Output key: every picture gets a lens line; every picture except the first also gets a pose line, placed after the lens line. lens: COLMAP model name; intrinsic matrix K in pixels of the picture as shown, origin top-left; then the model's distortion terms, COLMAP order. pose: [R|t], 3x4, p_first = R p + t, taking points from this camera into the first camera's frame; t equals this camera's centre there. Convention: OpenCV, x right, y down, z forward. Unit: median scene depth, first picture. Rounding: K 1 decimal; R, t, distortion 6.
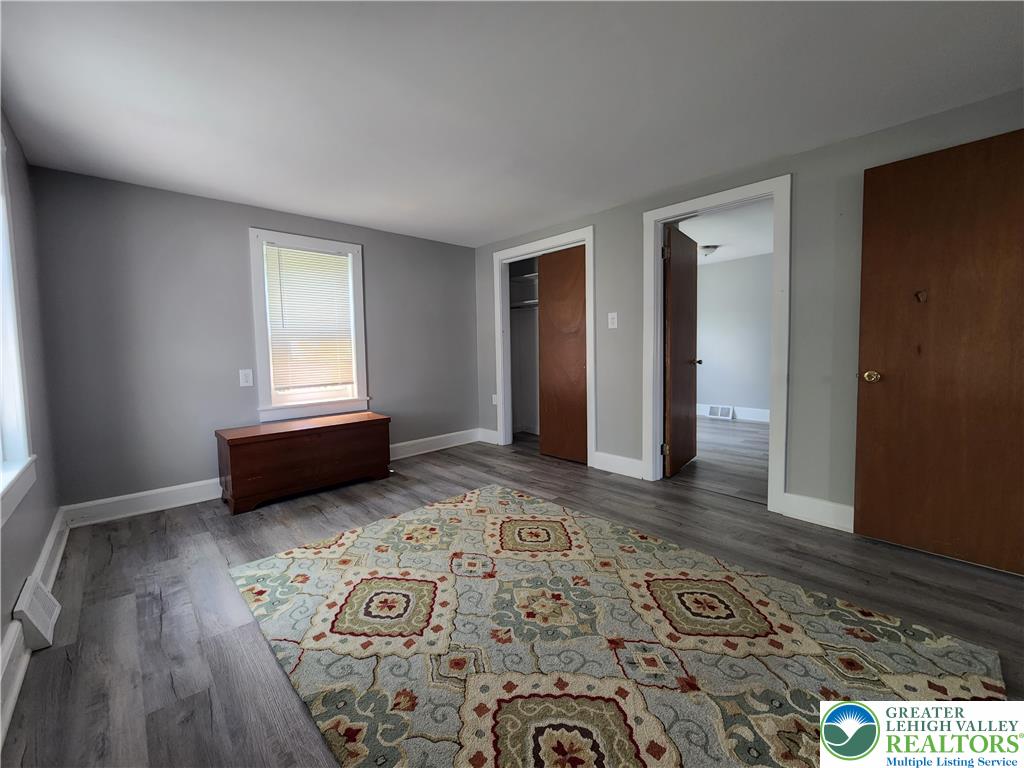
lens RADIAL K [[412.9, 0, 519.2], [0, 412.9, 381.1], [0, 0, 1]] dist [-0.004004, -0.000271]
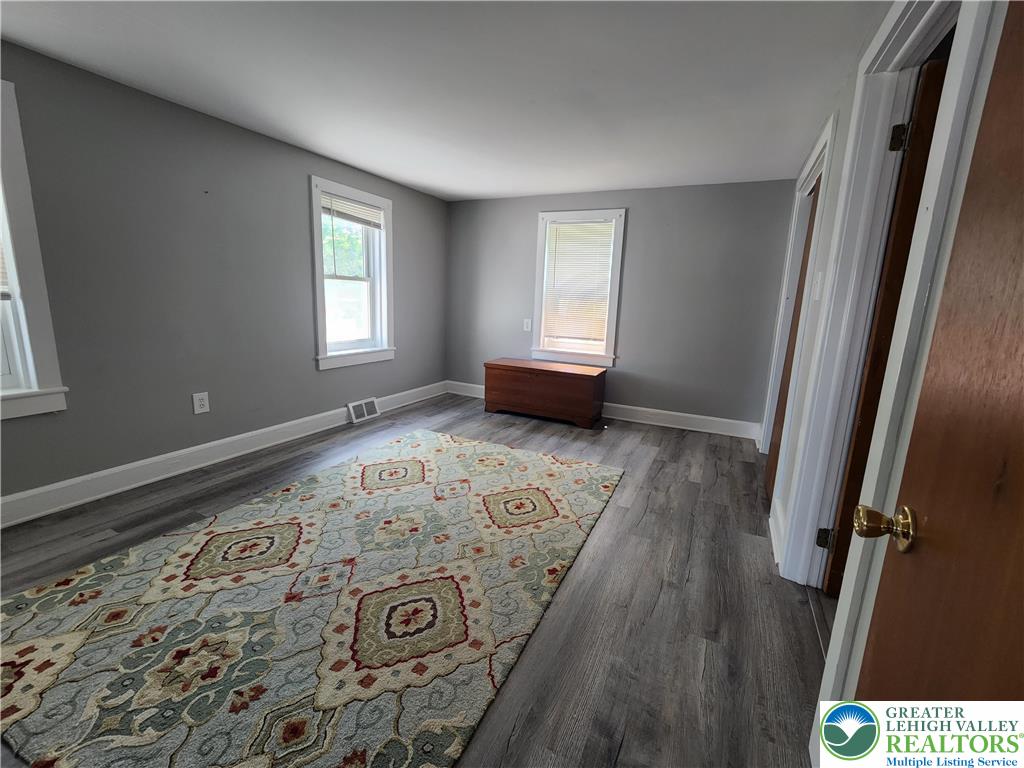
lens RADIAL K [[412.9, 0, 516.2], [0, 412.9, 378.8], [0, 0, 1]] dist [-0.004004, -0.000271]
pose [[0.375890, 0.214832, -0.901418, 0.958135], [-0.126137, 0.975563, 0.179905, -0.117262], [0.918039, 0.046077, 0.393803, 0.647075]]
